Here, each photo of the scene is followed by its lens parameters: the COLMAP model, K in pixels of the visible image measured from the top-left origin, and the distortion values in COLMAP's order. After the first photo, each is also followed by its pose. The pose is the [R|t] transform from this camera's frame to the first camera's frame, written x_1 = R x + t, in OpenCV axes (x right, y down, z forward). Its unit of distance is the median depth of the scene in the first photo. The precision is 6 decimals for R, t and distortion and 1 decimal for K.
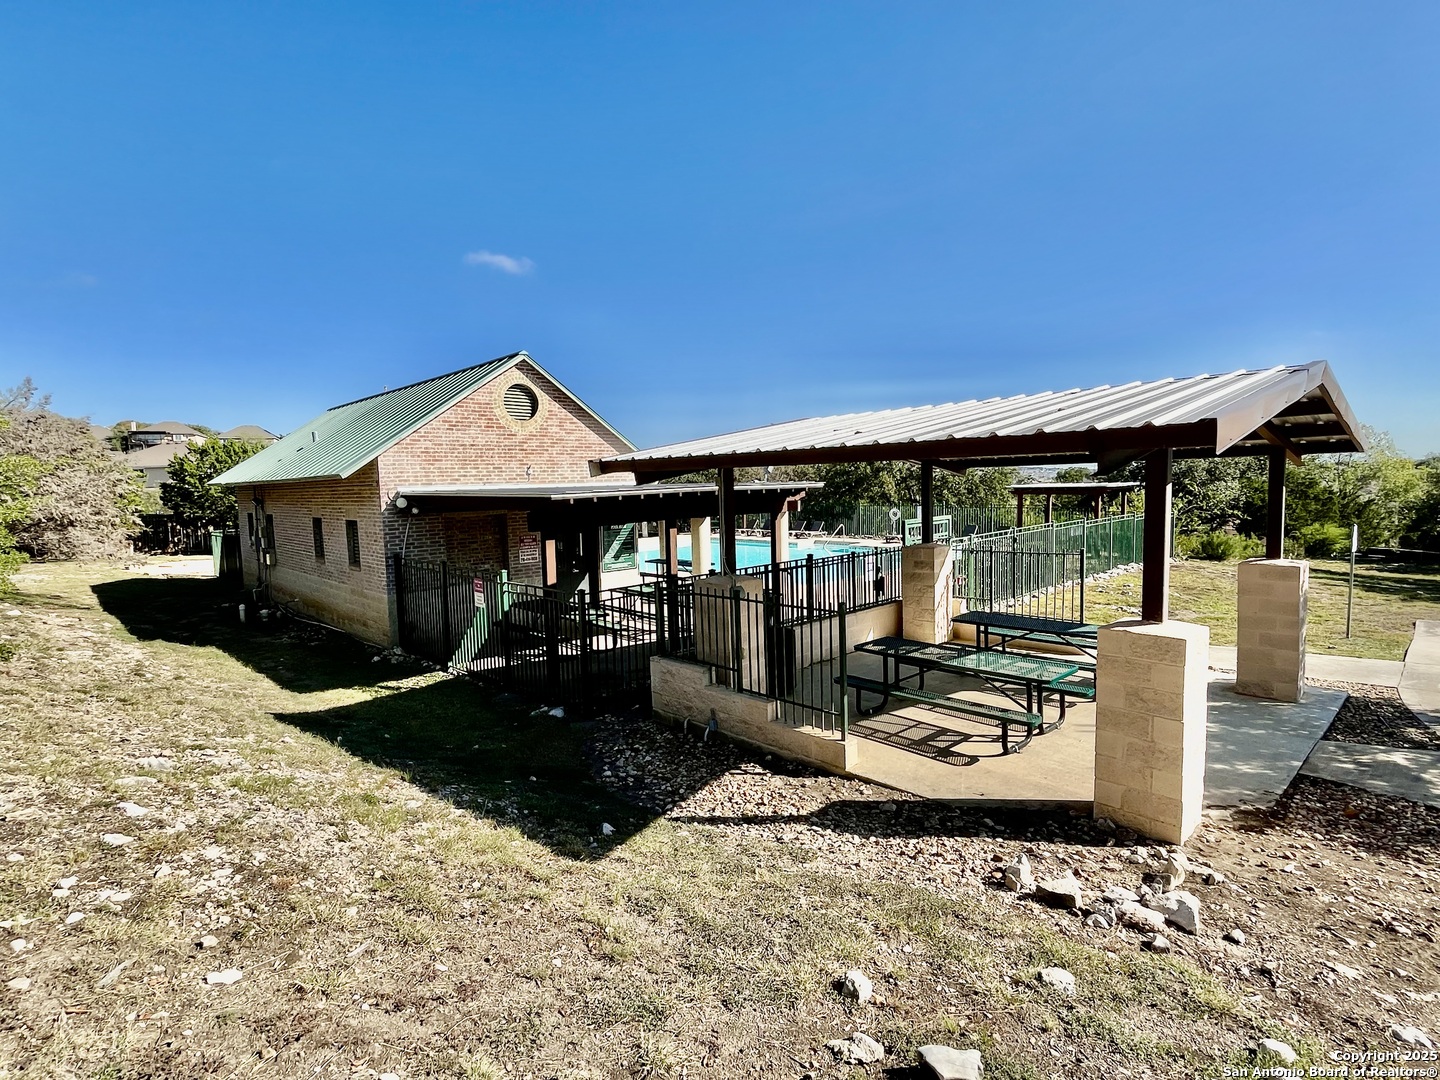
lens RADIAL K [[743.4, 0, 720.0], [0, 743.4, 540.0], [0, 0, 1]] dist [-0.015701, 0.000270]
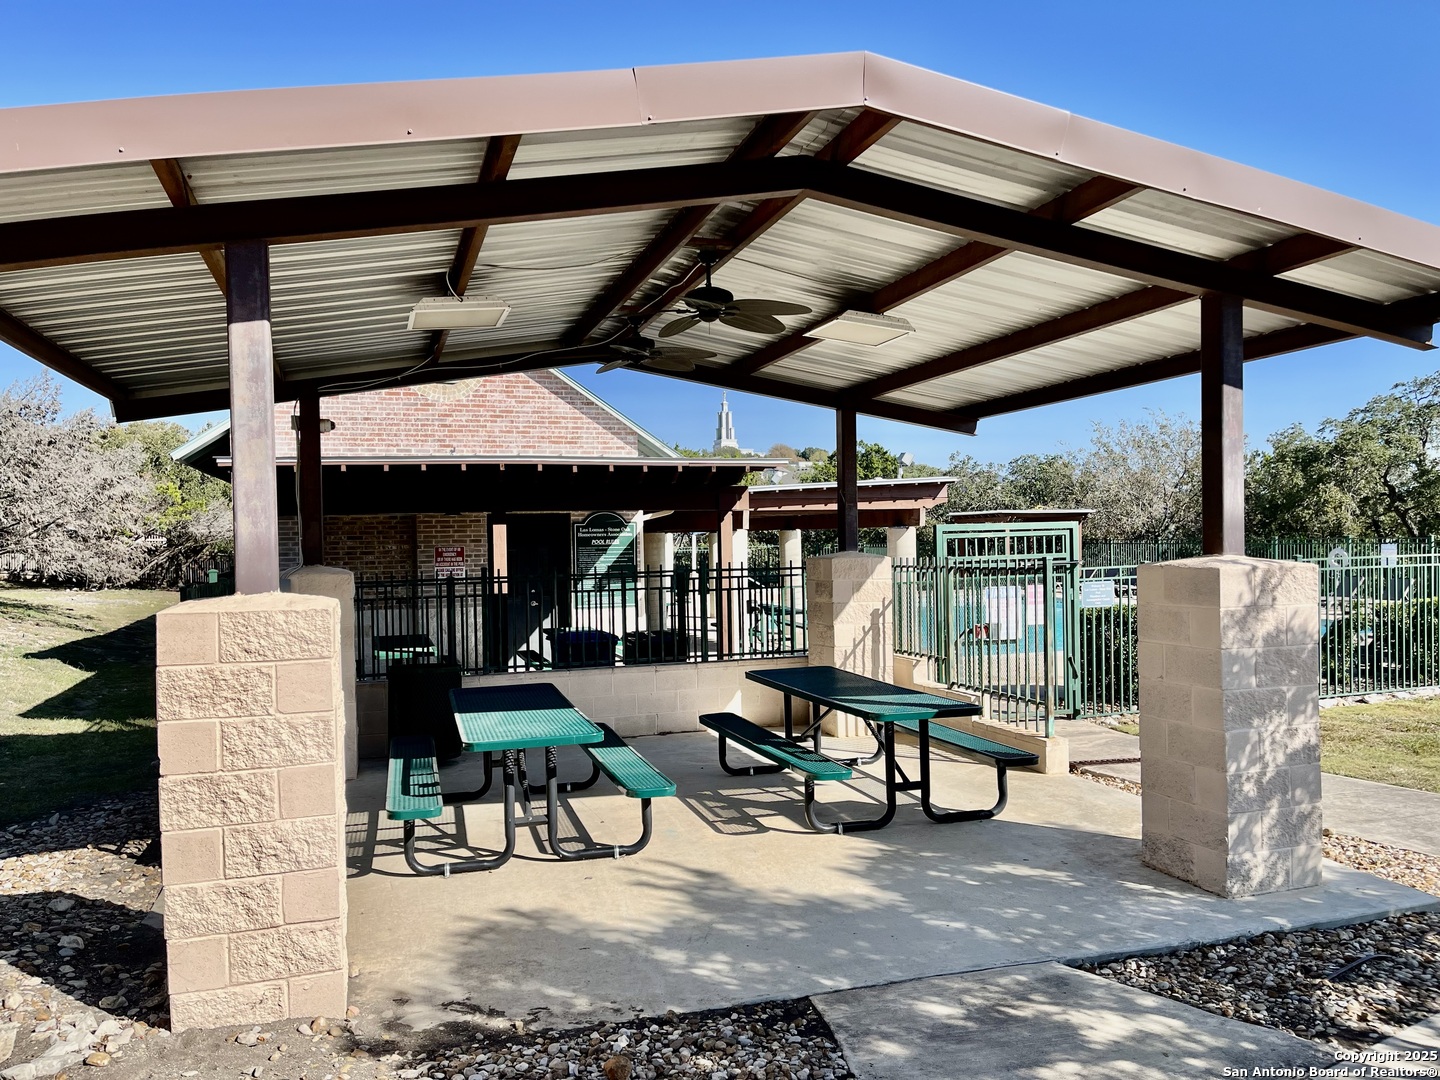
lens RADIAL K [[1130.7, 0, 720.0], [0, 1130.7, 540.0], [0, 0, 1]] dist [0.014601, 0.009687]
pose [[0.894651, 0.012342, -0.446595, 0.859174], [-0.042621, 0.997417, -0.057818, 0.073166], [0.444728, 0.070762, 0.892866, 0.302561]]
